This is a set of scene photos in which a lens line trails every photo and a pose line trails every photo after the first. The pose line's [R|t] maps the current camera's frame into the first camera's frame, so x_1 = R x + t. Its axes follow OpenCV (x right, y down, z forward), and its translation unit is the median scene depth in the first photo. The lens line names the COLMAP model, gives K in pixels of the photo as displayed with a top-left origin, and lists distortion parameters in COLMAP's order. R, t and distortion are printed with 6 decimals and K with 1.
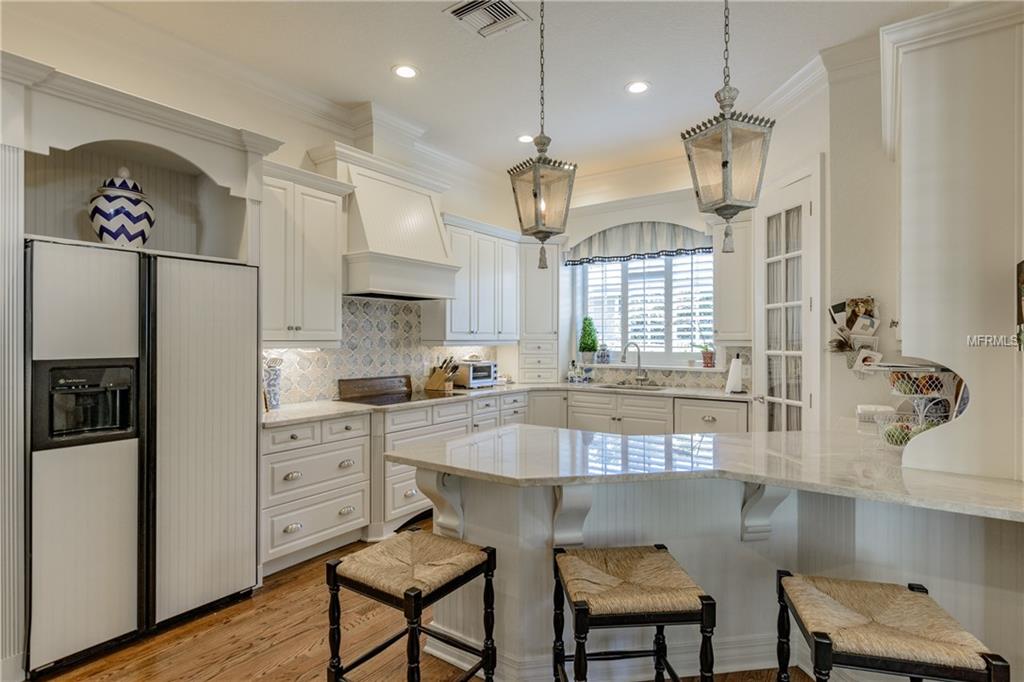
lens RADIAL K [[528.8, 0, 514.4], [0, 528.8, 340.7], [0, 0, 1]] dist [-0.003919, -0.003047]
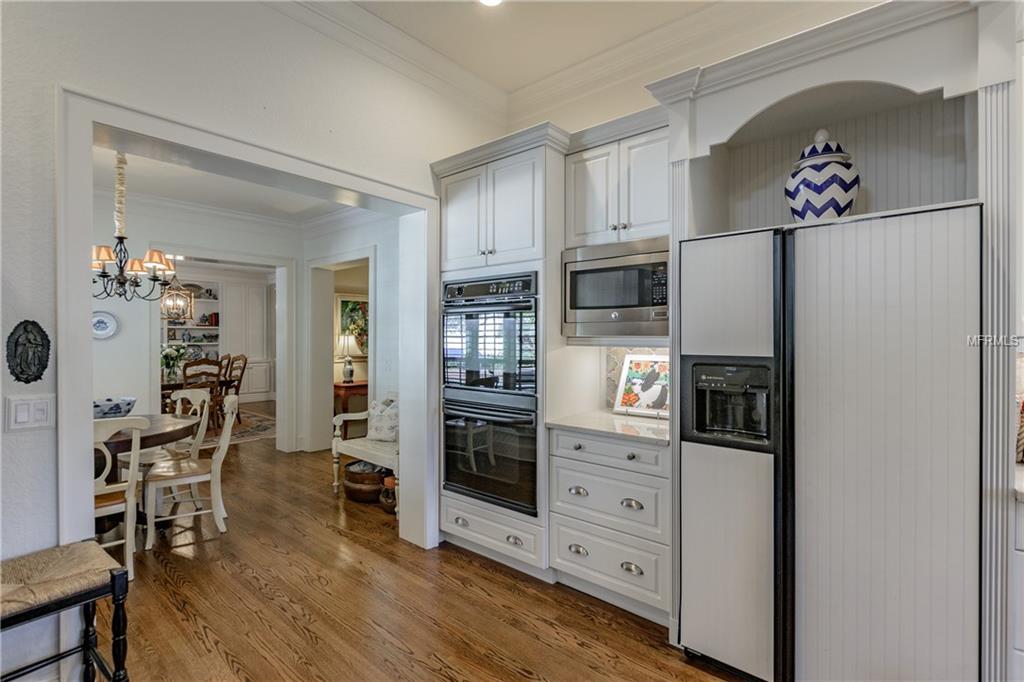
lens RADIAL K [[478.5, 0, 516.5], [0, 478.5, 334.9], [0, 0, 1]] dist [0.003262, -0.000706]
pose [[-0.080452, -0.001317, -0.996758, 0.035791], [-0.002175, 0.999997, -0.001146, -0.000449], [0.996756, 0.002075, -0.080455, 0.352170]]
